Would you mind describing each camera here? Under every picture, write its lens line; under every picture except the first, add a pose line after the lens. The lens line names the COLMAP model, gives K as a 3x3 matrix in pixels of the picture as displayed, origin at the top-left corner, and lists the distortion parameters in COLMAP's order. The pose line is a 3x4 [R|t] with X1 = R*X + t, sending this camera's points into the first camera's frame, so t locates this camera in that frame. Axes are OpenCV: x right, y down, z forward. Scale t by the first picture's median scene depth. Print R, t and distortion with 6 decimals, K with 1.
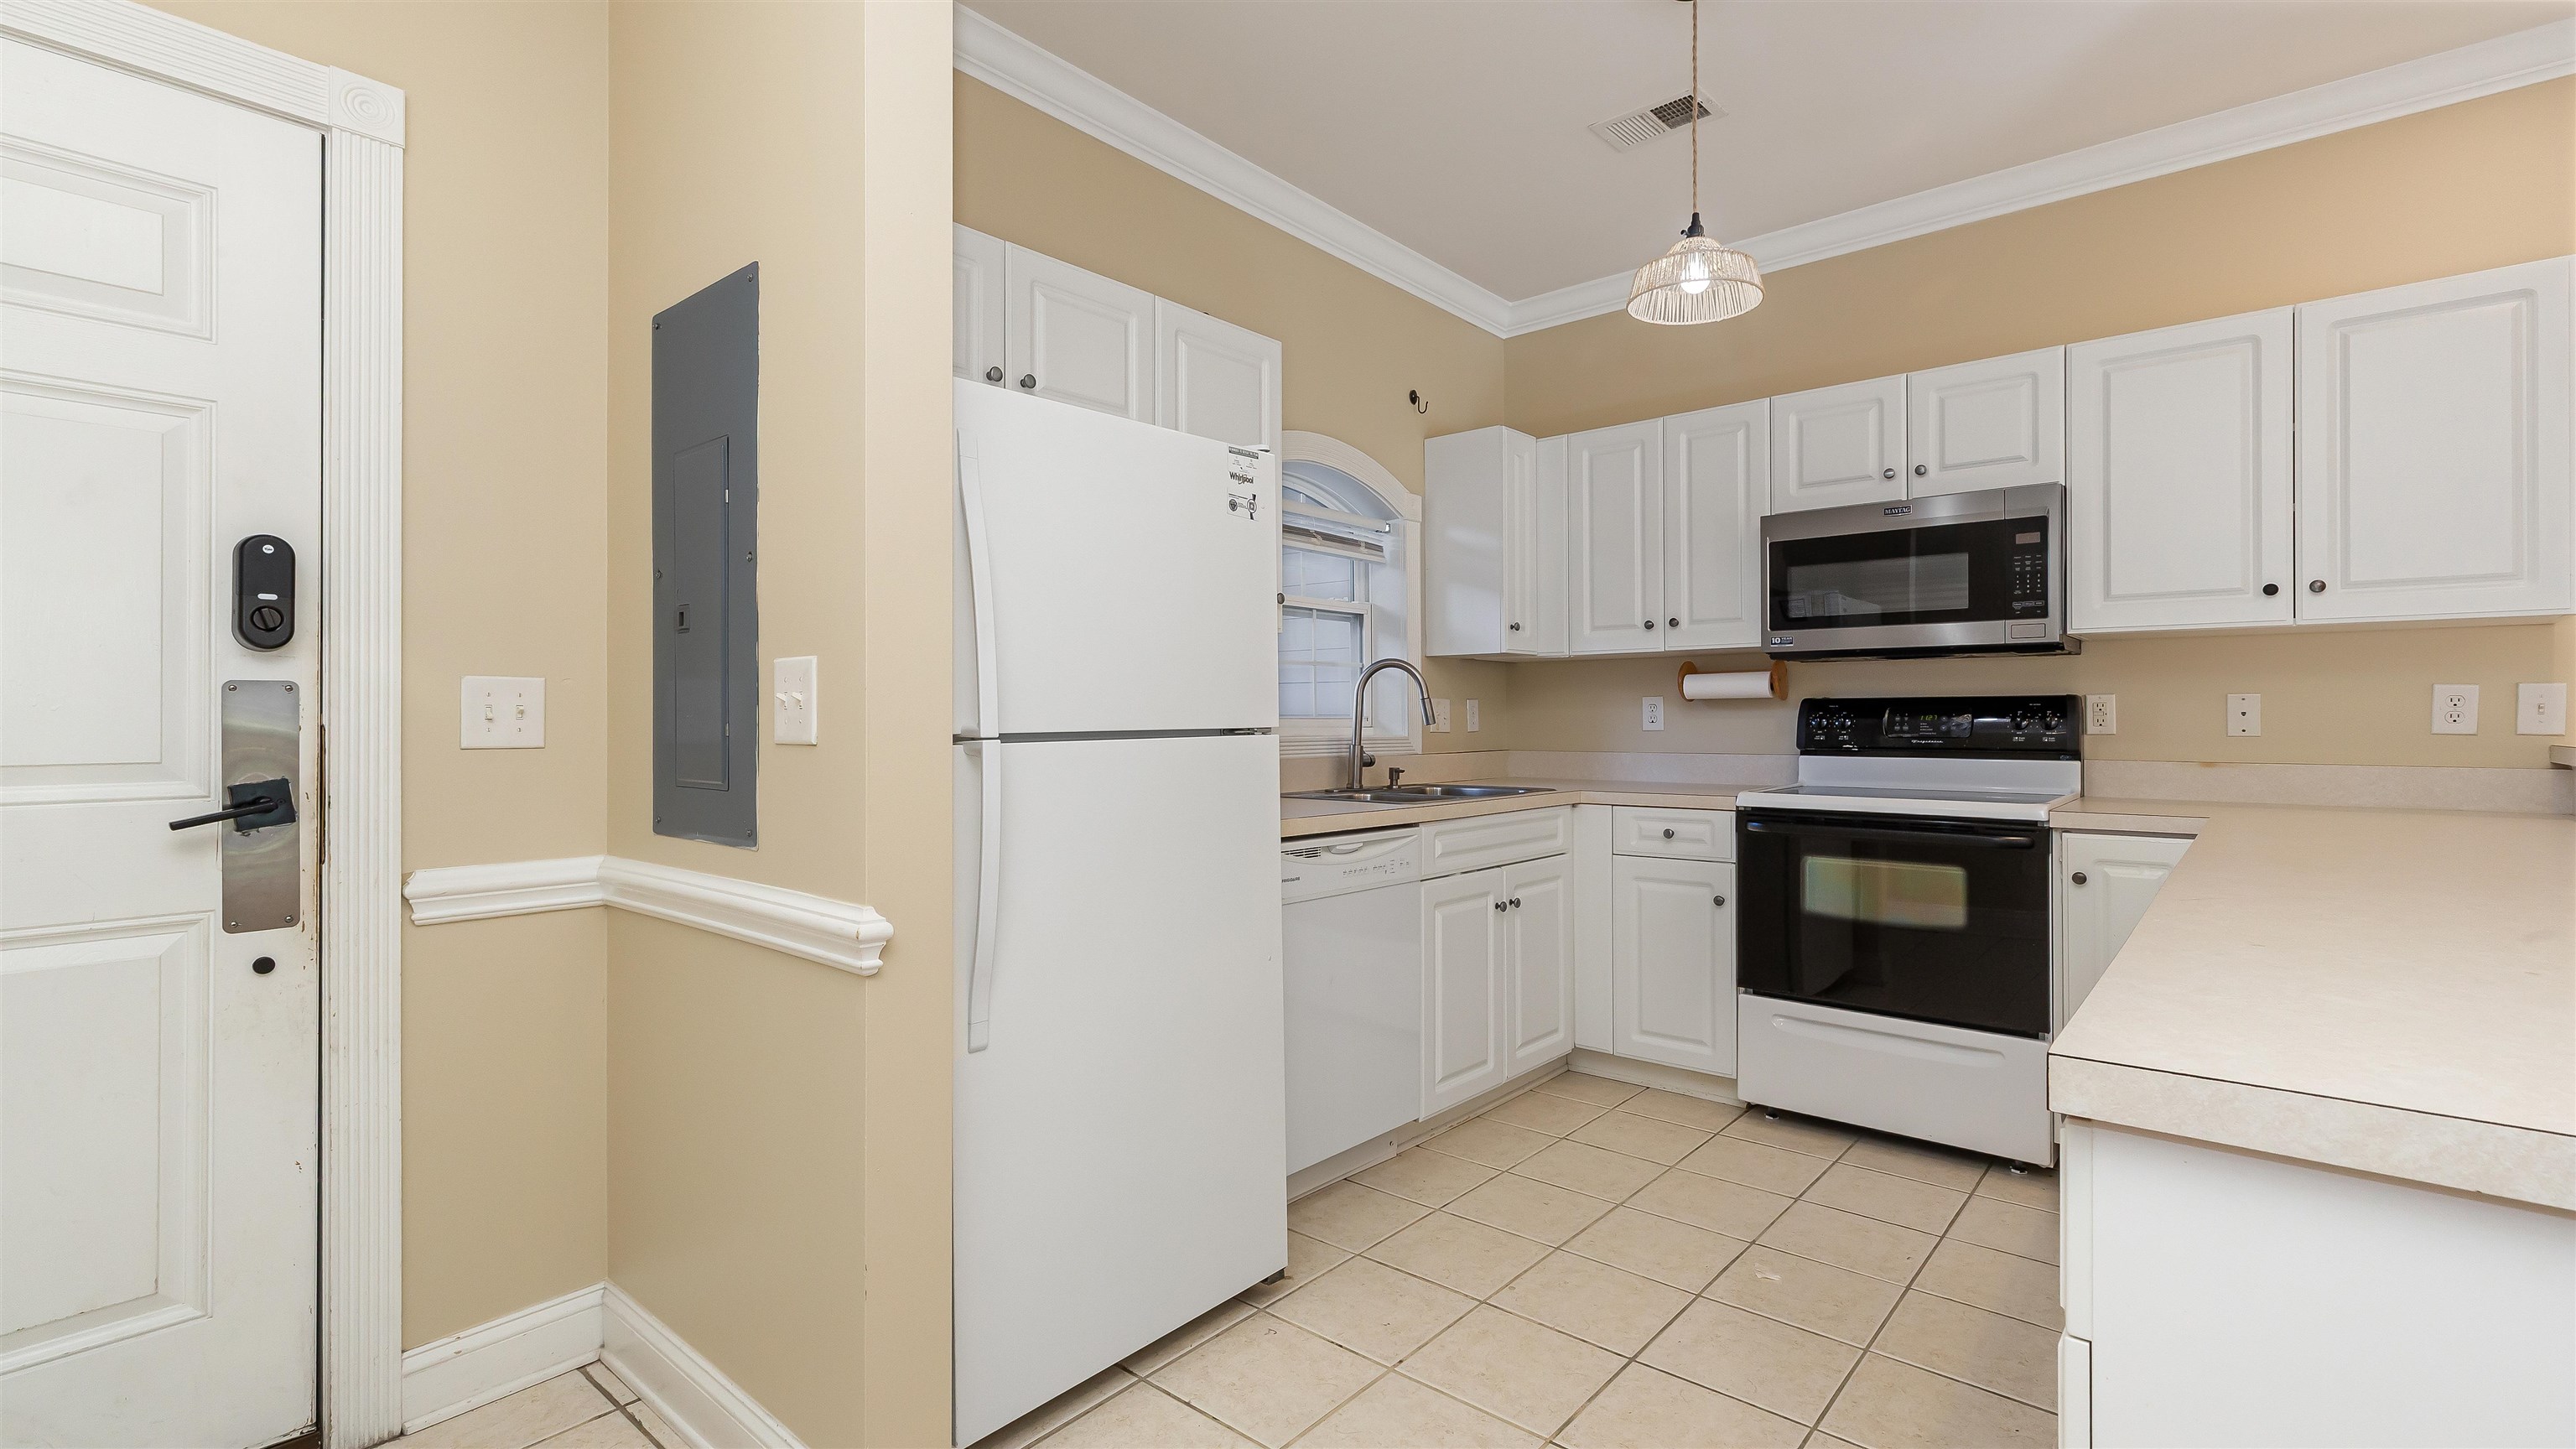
lens RADIAL K [[1163.5, 0, 1285.2], [0, 1163.5, 707.9], [0, 0, 1]] dist [0.005156, -0.000193]
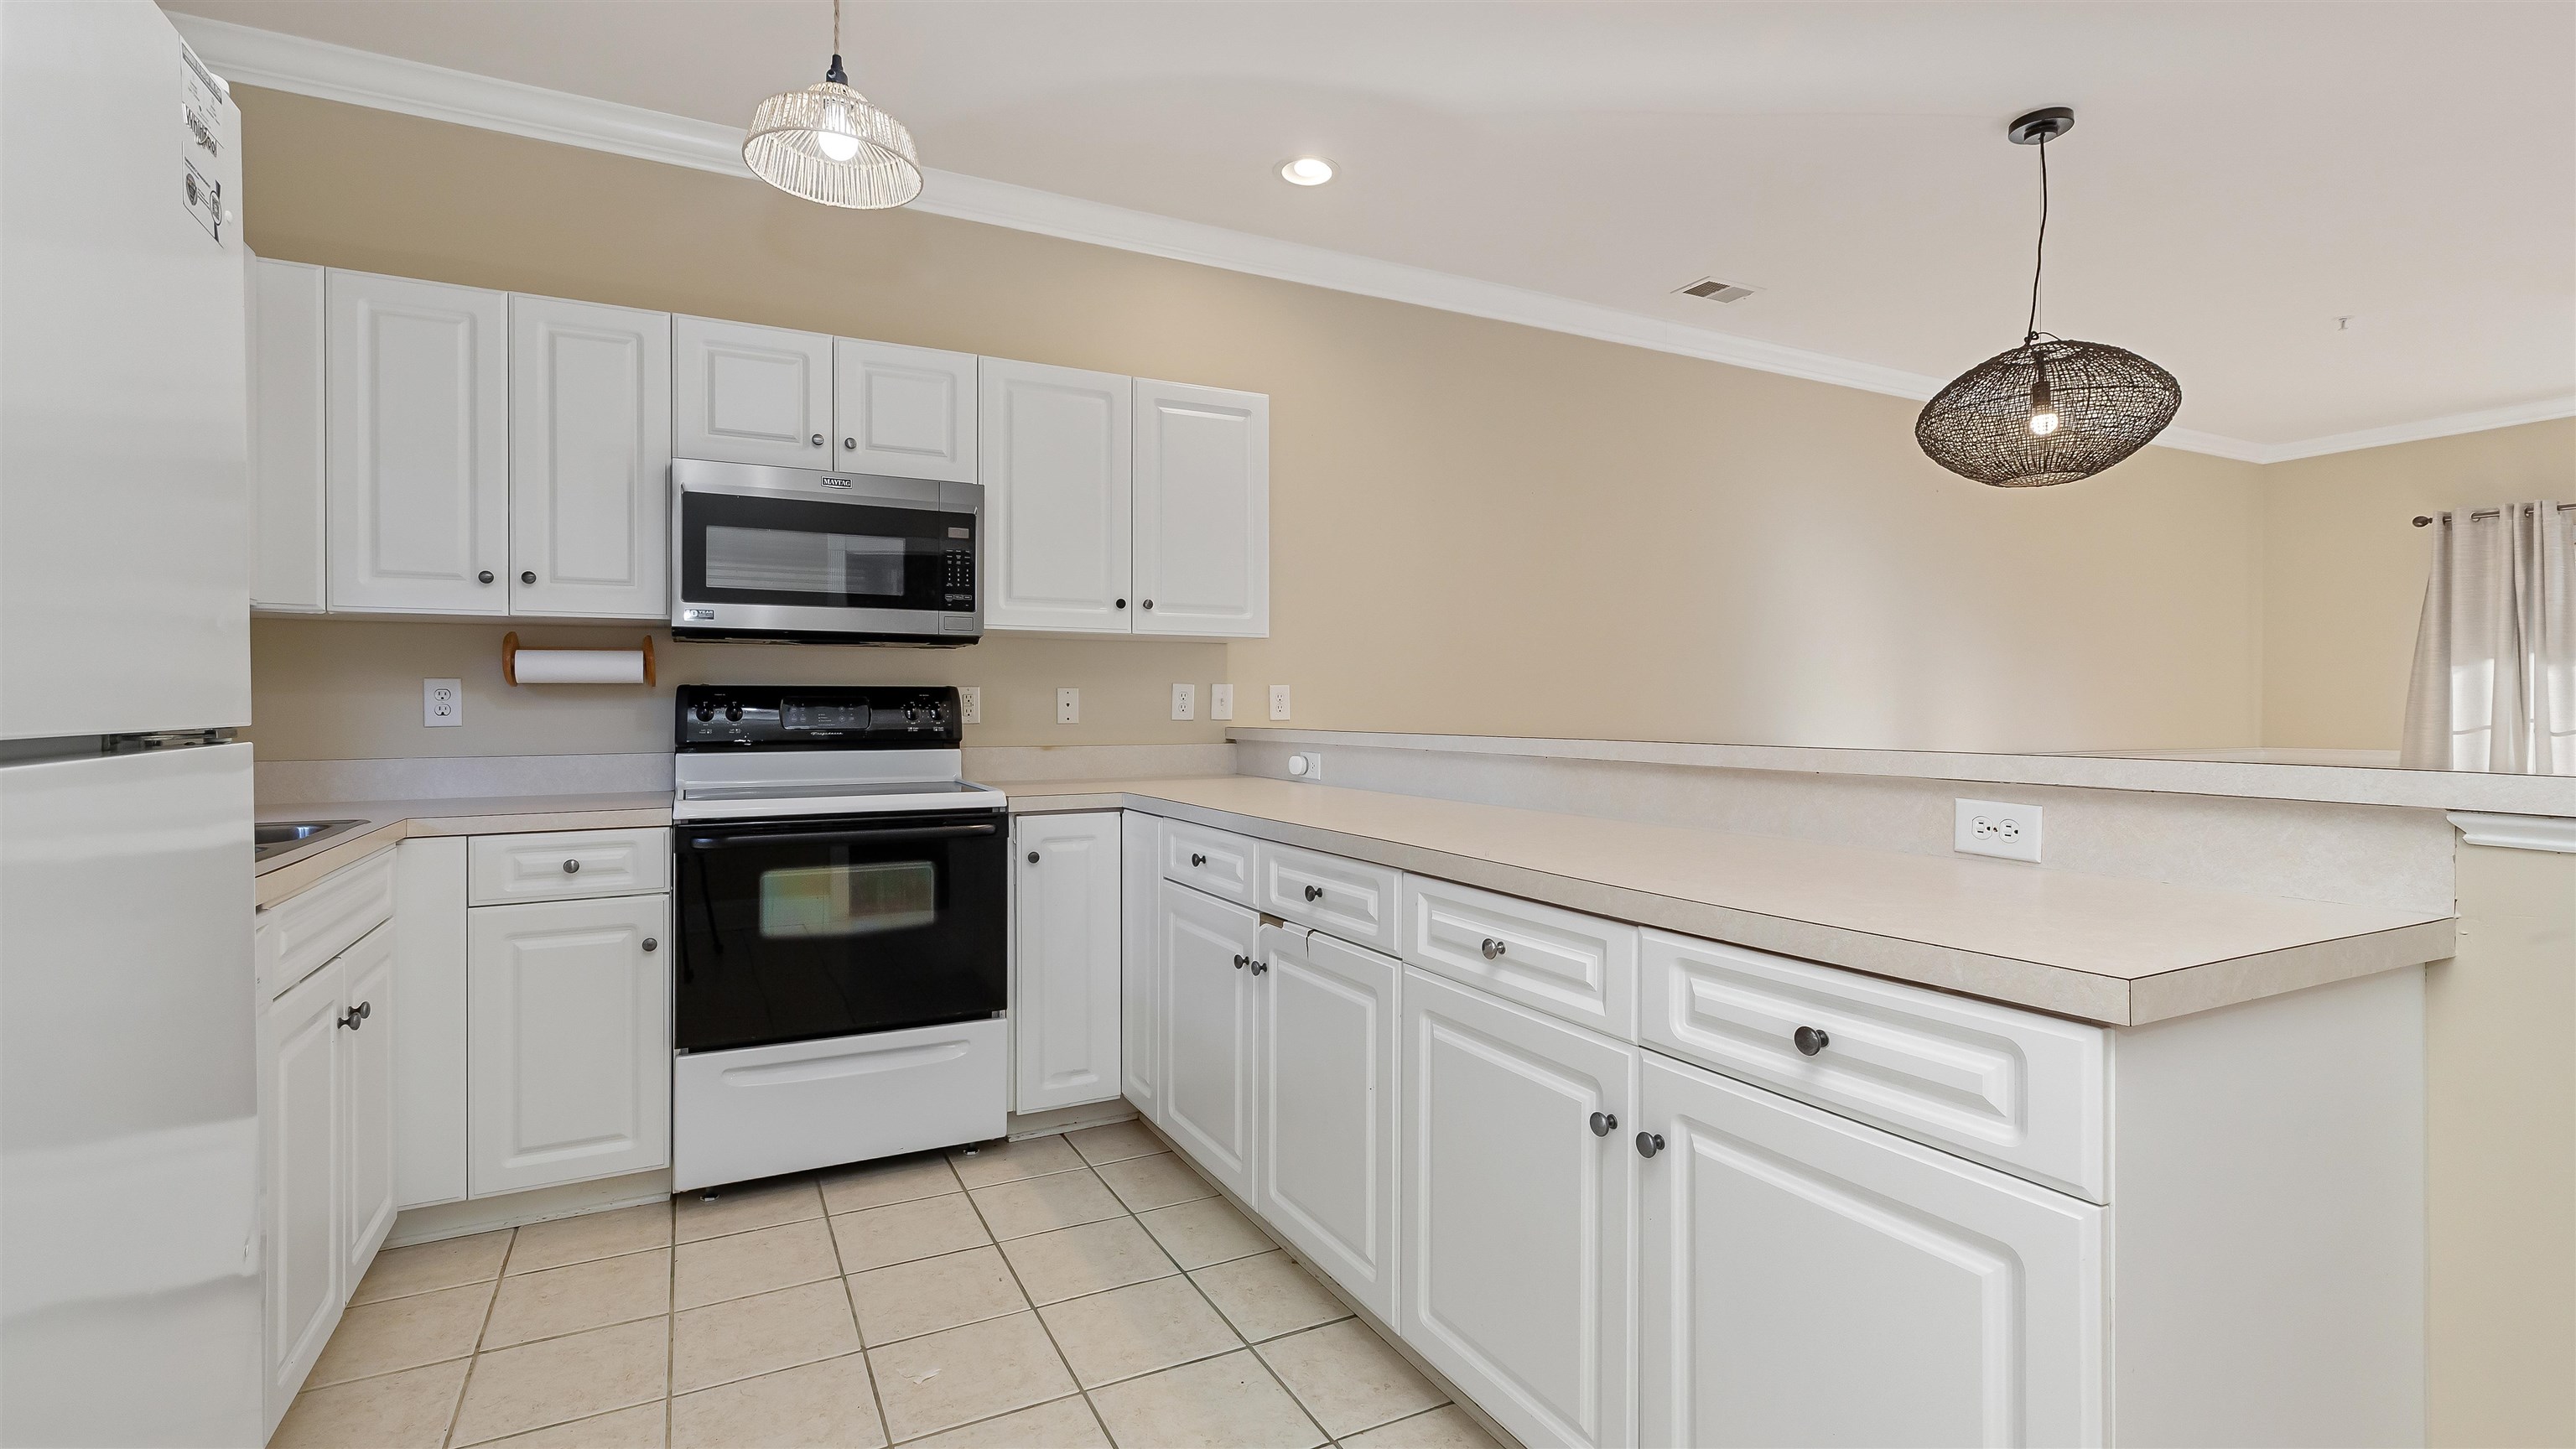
lens RADIAL K [[1163.5, 0, 1285.6], [0, 1163.5, 703.9], [0, 0, 1]] dist [0.005156, -0.000193]
pose [[0.373519, 0.004075, 0.927613, -0.196803], [-0.006942, 0.999975, -0.001597, 0.004344], [-0.927596, -0.005842, 0.373538, 0.335037]]
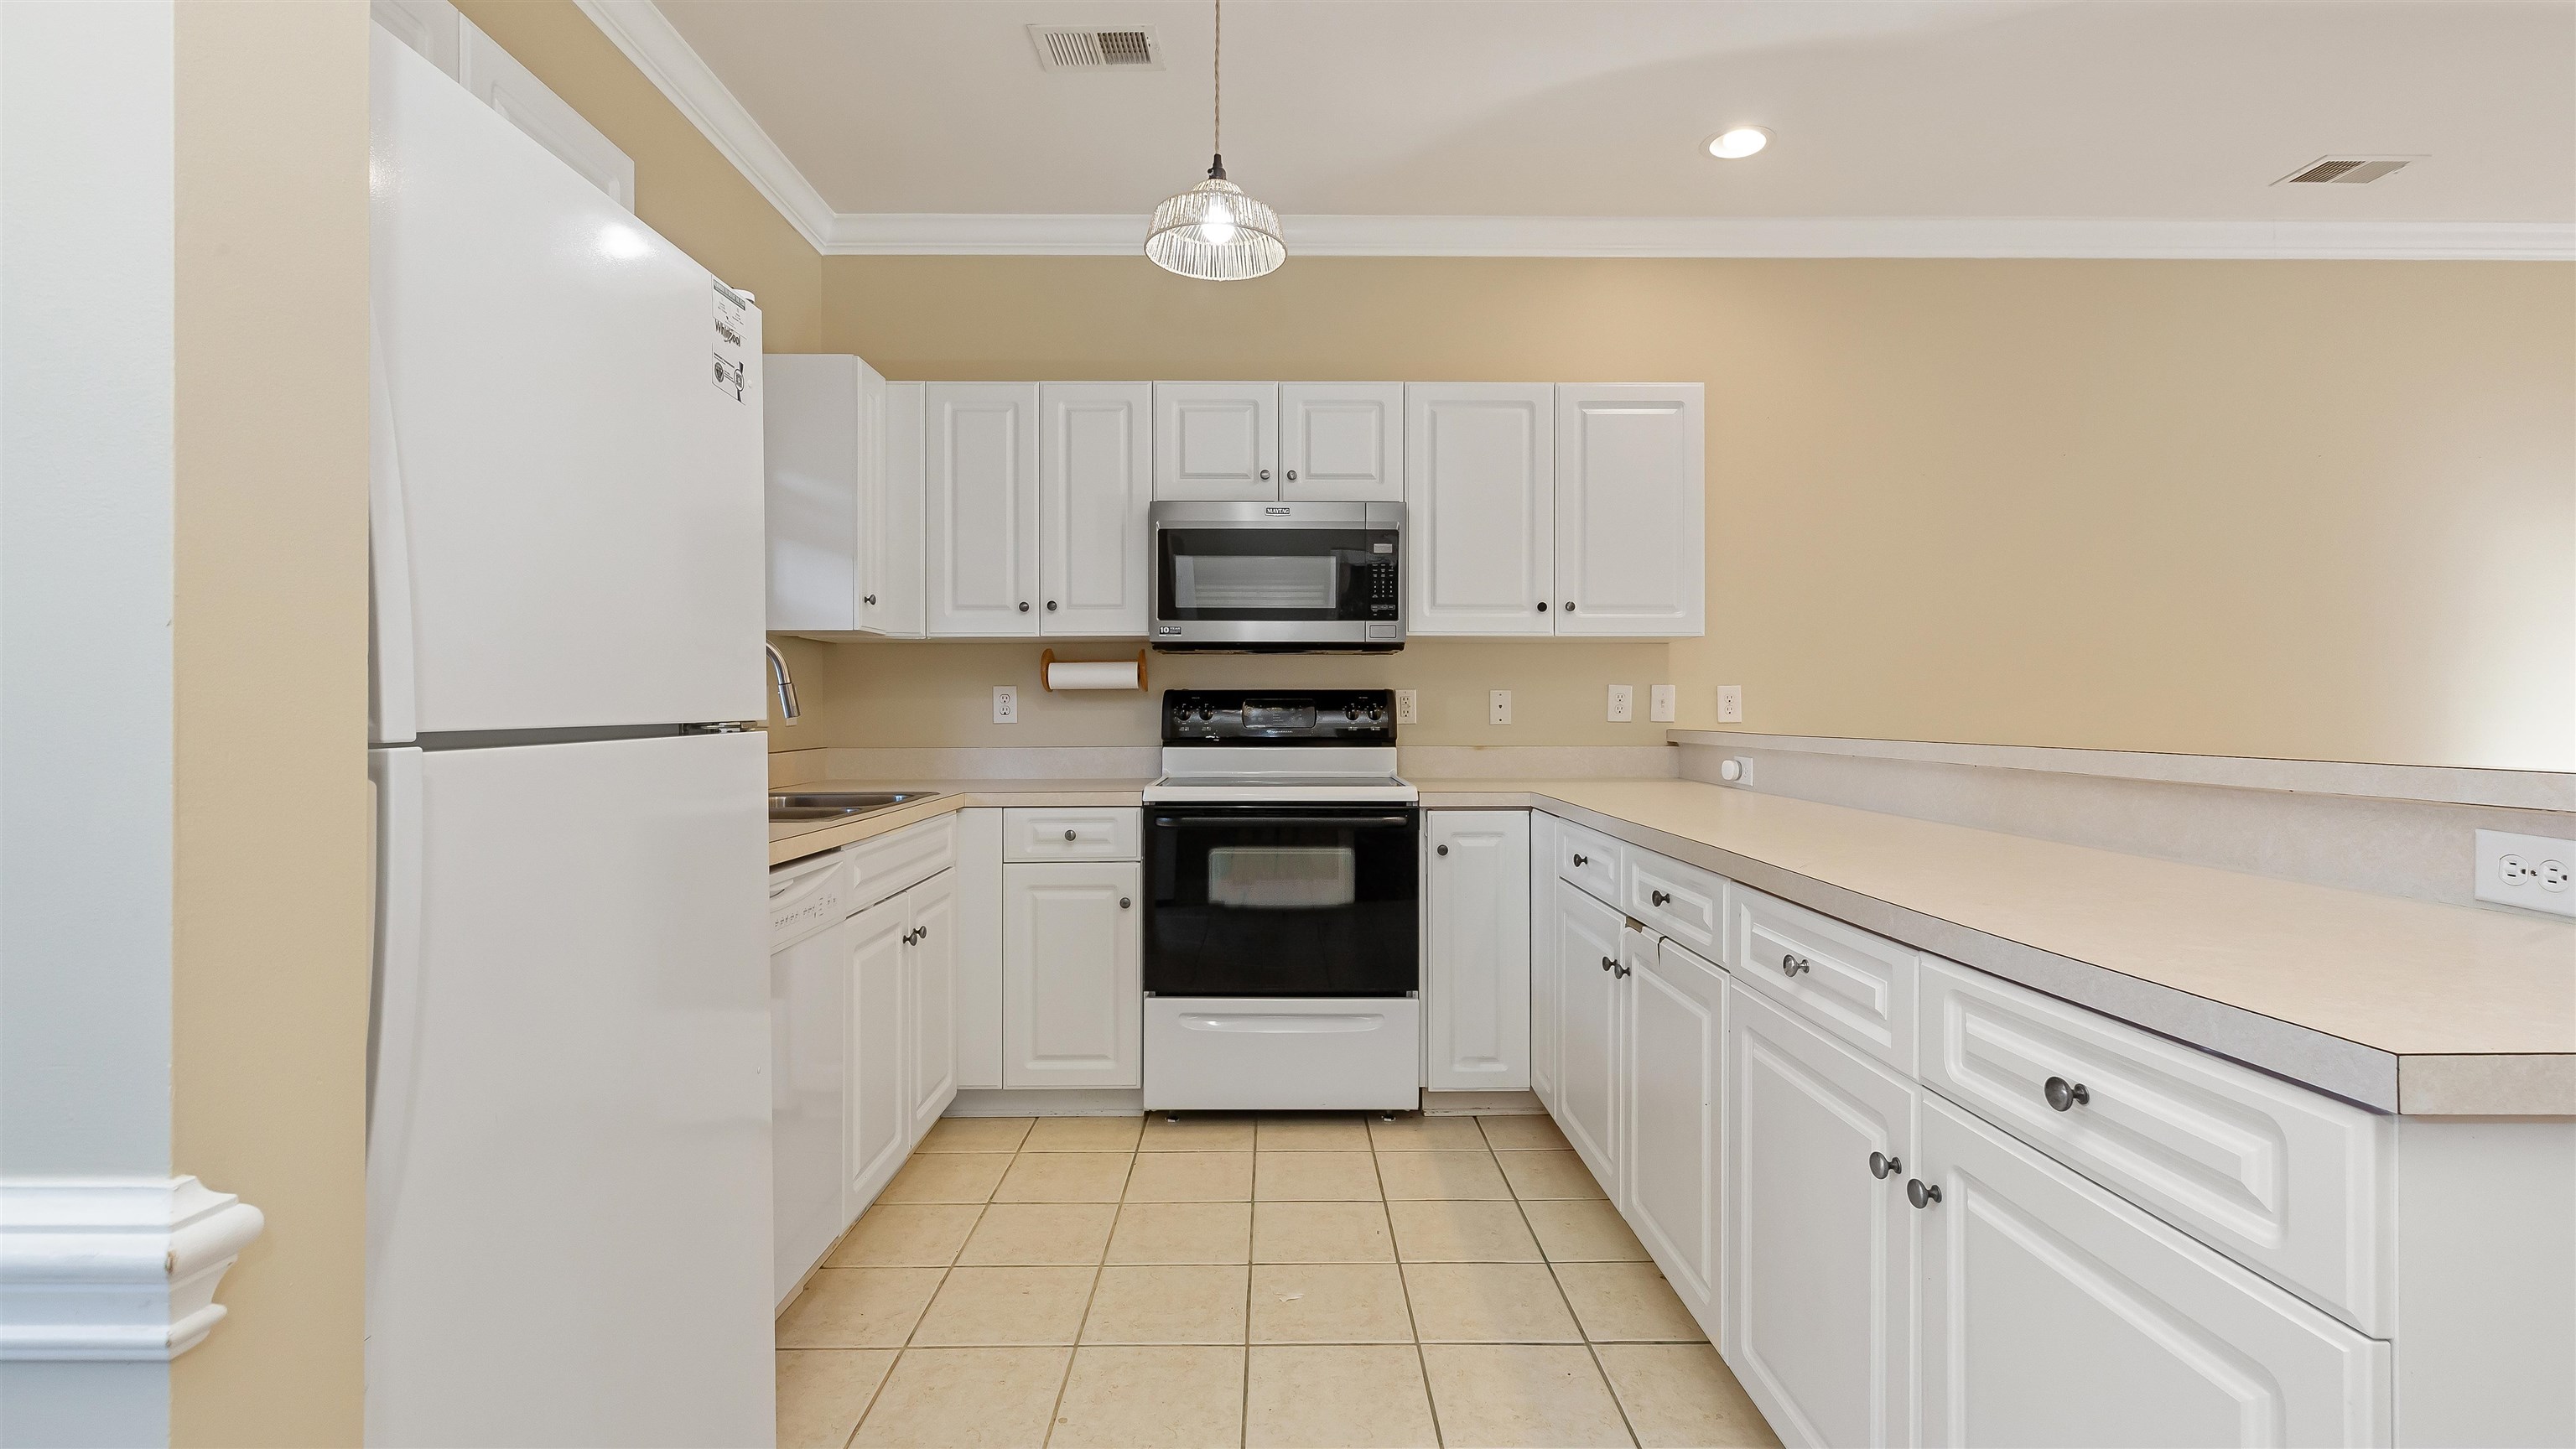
lens RADIAL K [[1163.5, 0, 1285.7], [0, 1163.5, 702.5], [0, 0, 1]] dist [0.005156, -0.000193]
pose [[0.749206, 0.005825, 0.662312, -0.162284], [-0.006448, 0.999978, -0.001500, 0.004076], [-0.662306, -0.003147, 0.749227, 0.217875]]
